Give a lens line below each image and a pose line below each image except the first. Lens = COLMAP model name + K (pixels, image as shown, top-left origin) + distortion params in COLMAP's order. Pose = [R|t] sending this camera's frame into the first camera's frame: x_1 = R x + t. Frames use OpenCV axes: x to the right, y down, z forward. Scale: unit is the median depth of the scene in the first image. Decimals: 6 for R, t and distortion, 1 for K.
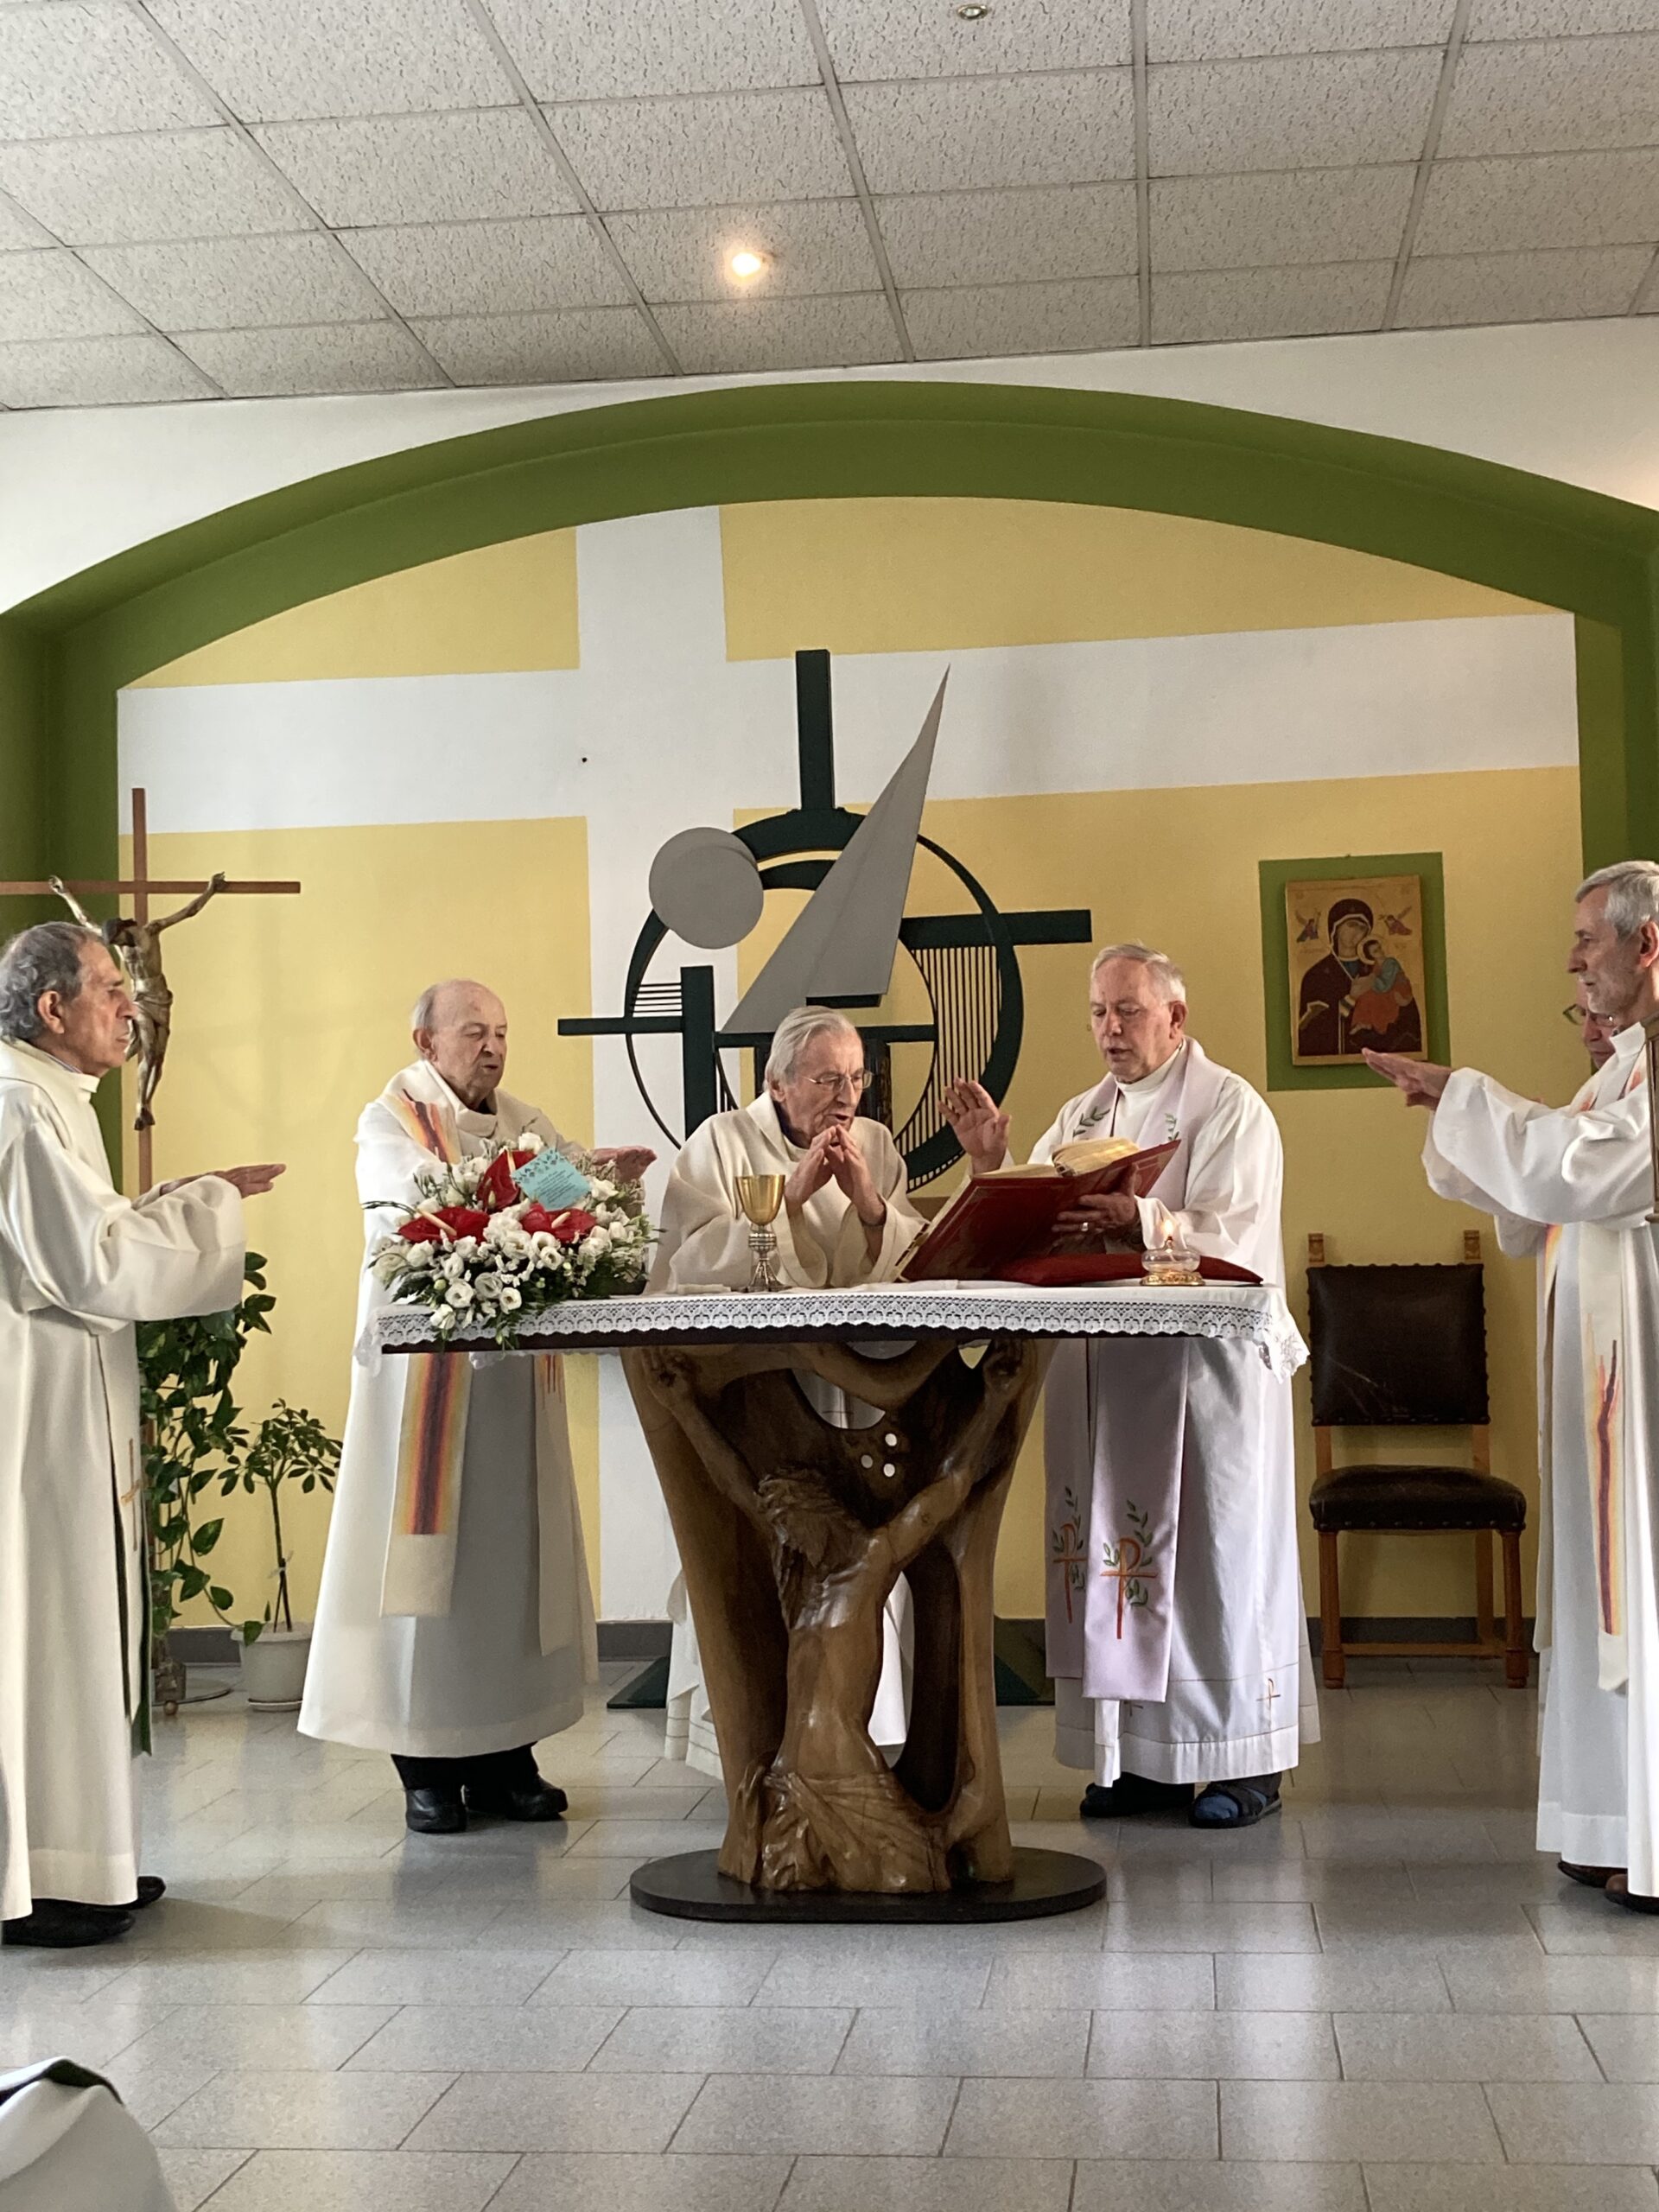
lens RADIAL K [[2816.2, 0, 833.7], [0, 2816.2, 1108.6], [0, 0, 1]] dist [0.186084, -0.721782]
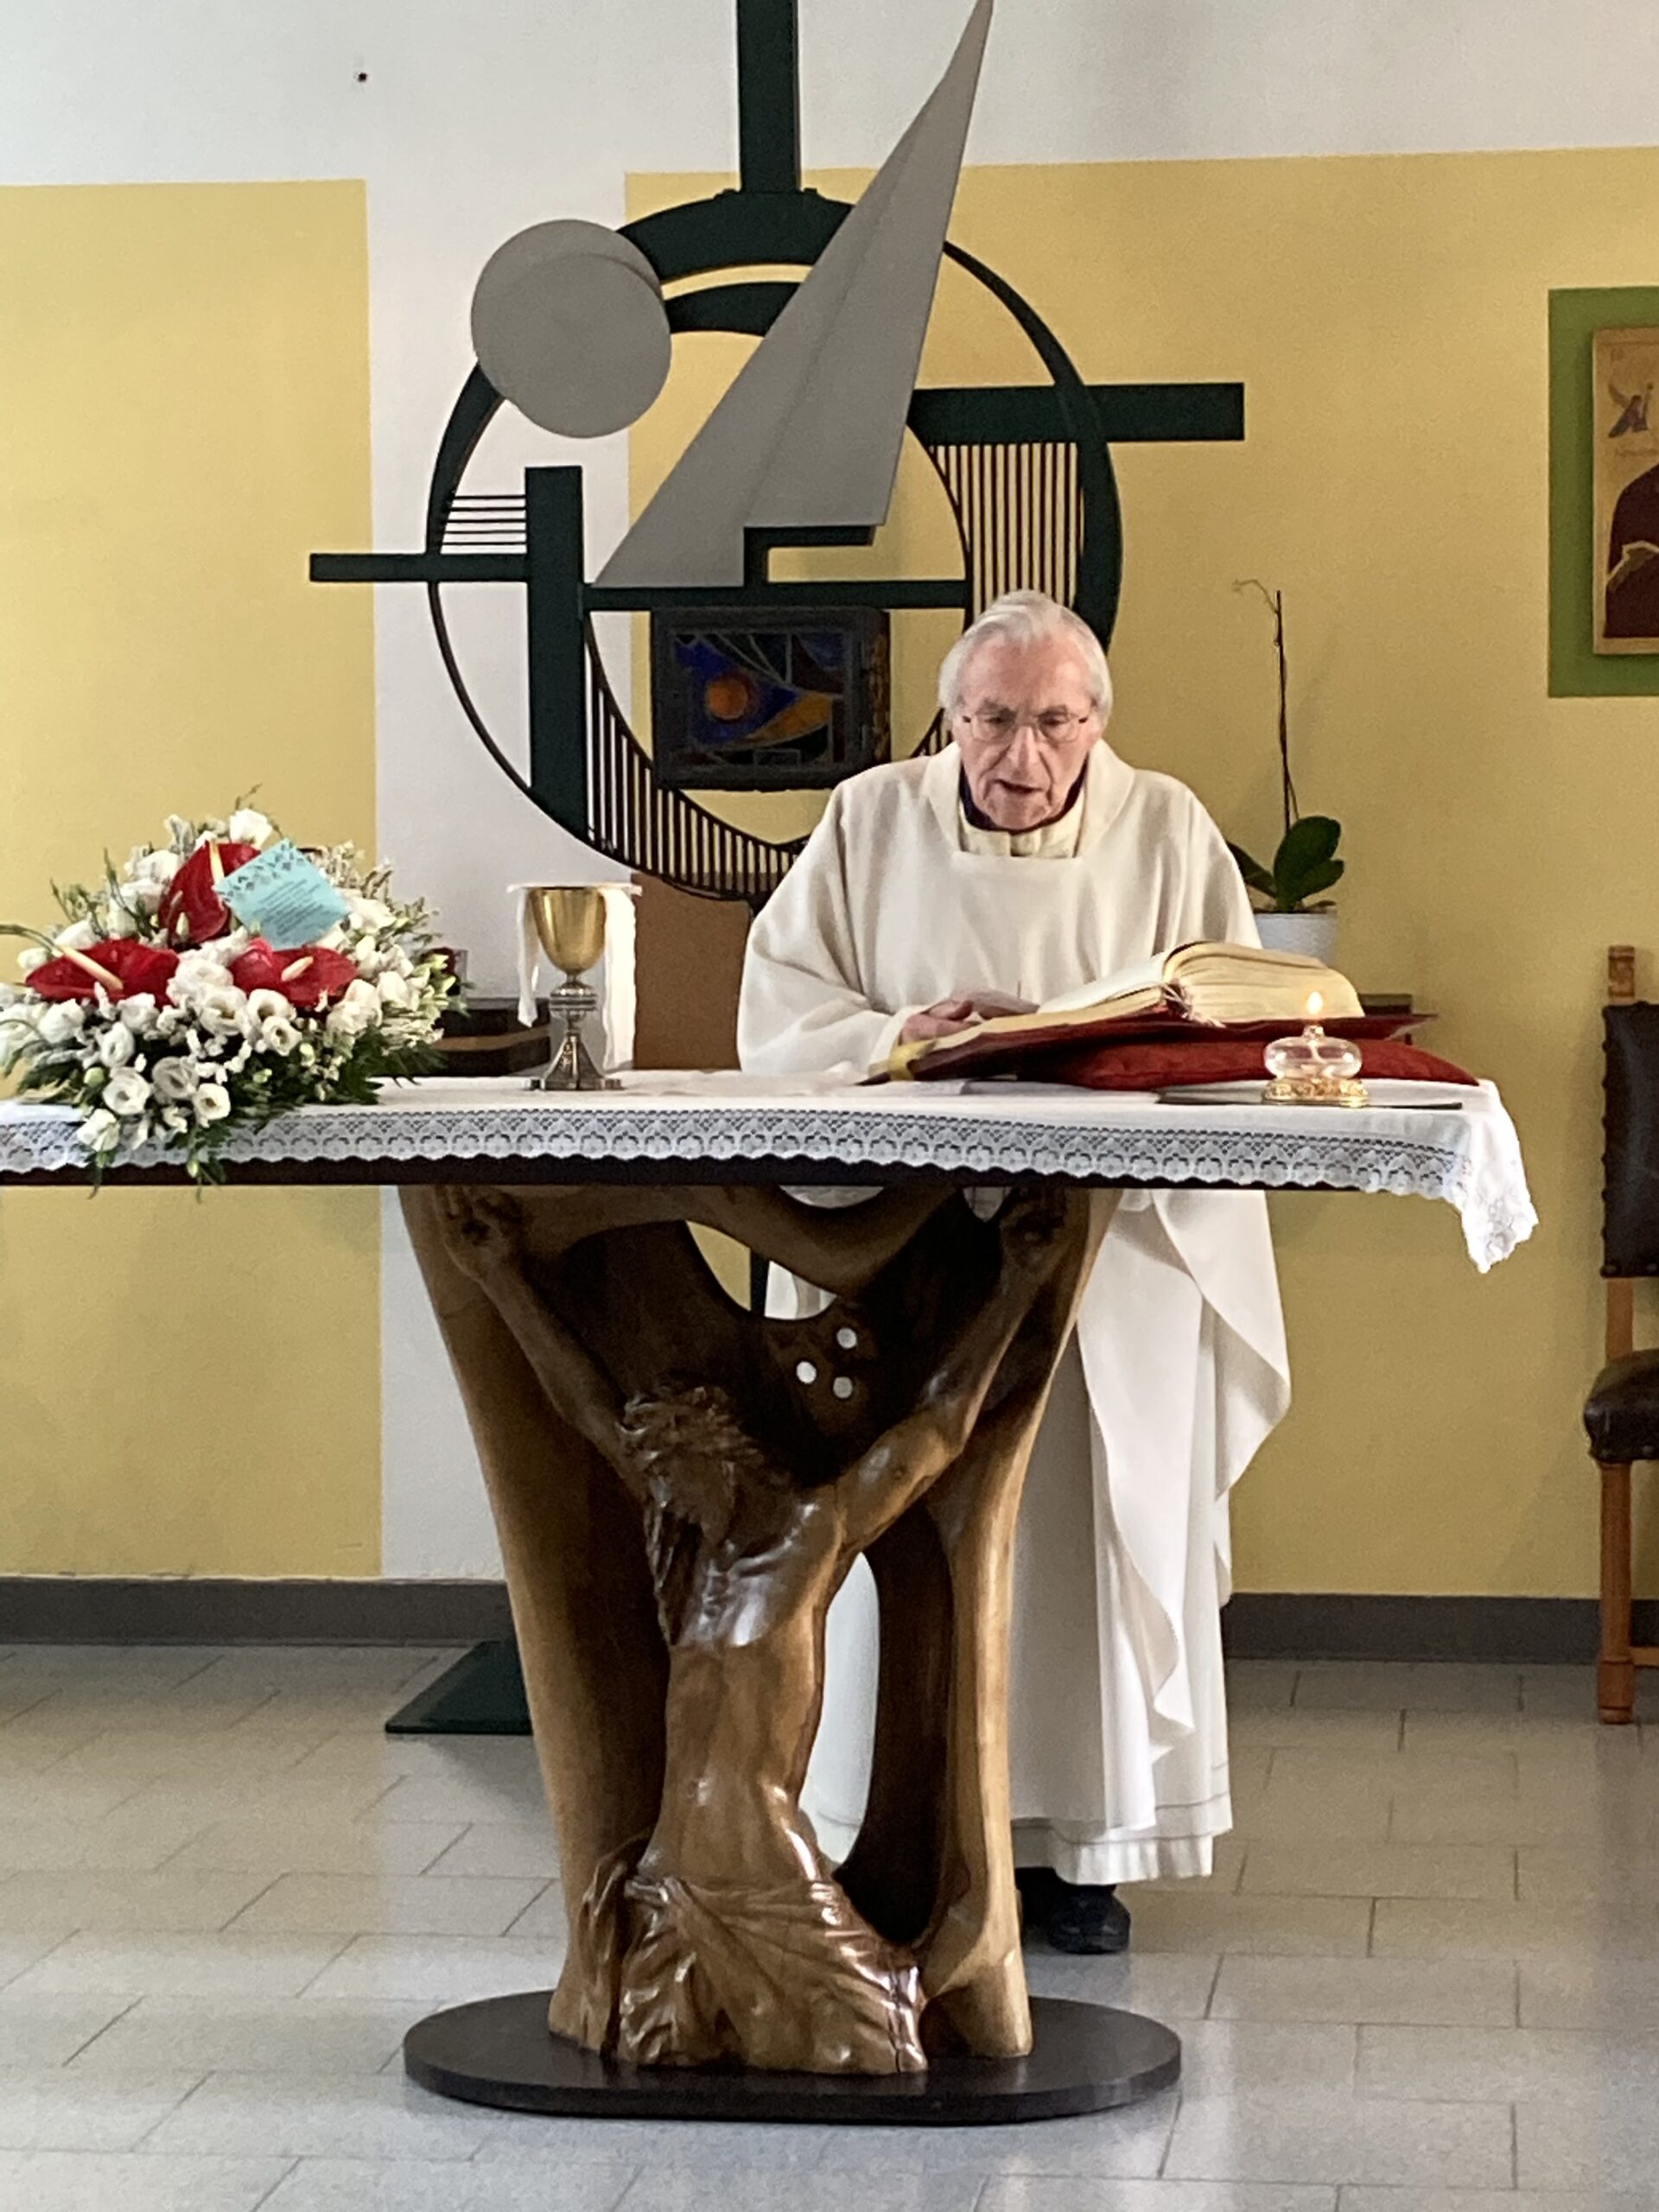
lens RADIAL K [[5239.8, 0, 882.6], [0, 5239.8, 1108.7], [0, 0, 1]] dist [0.140754, 0.358272]
pose [[0.999783, 0.019747, 0.006678, 0.013756], [-0.020333, 0.994412, 0.103589, -0.033139], [-0.004596, -0.103703, 0.994598, -0.073685]]
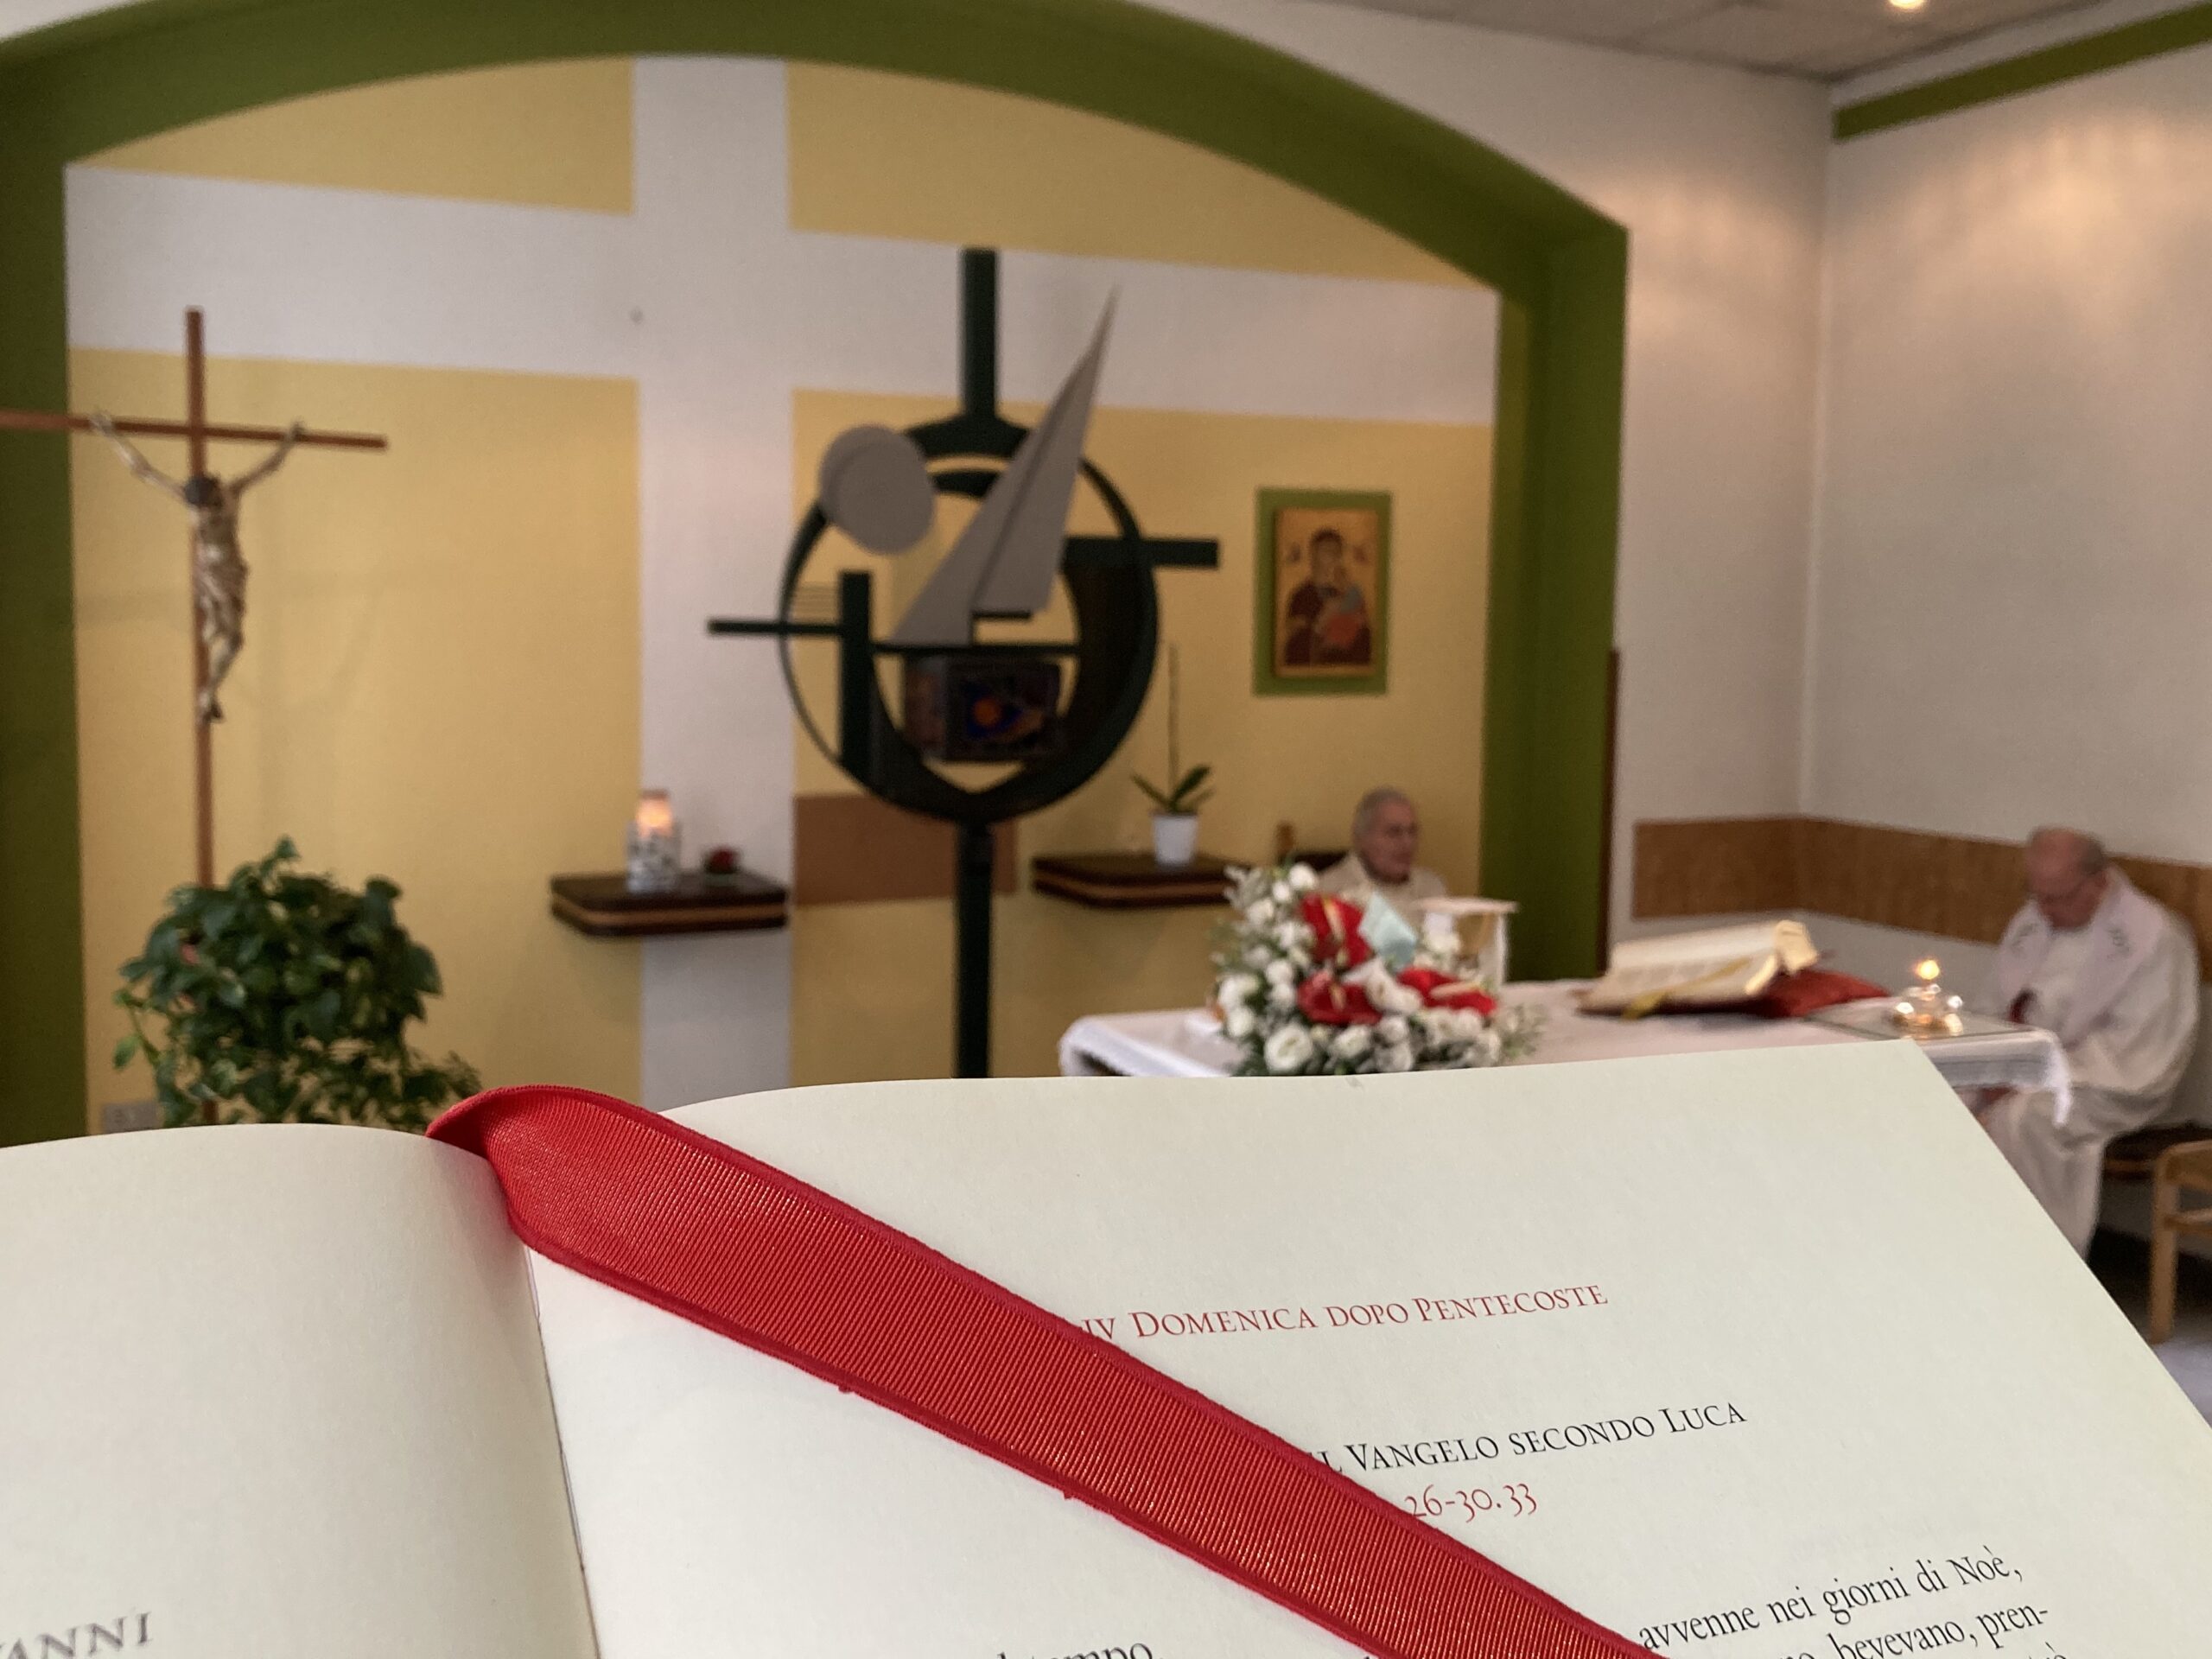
lens RADIAL K [[2170.0, 0, 1105.7], [0, 2170.0, 829.1], [0, 0, 1]] dist [0.120623, -0.598198]
pose [[0.842385, -0.014833, 0.538672, -0.383504], [-0.063061, 0.990039, 0.125878, -0.062775], [-0.535174, -0.140007, 0.833059, 0.329698]]
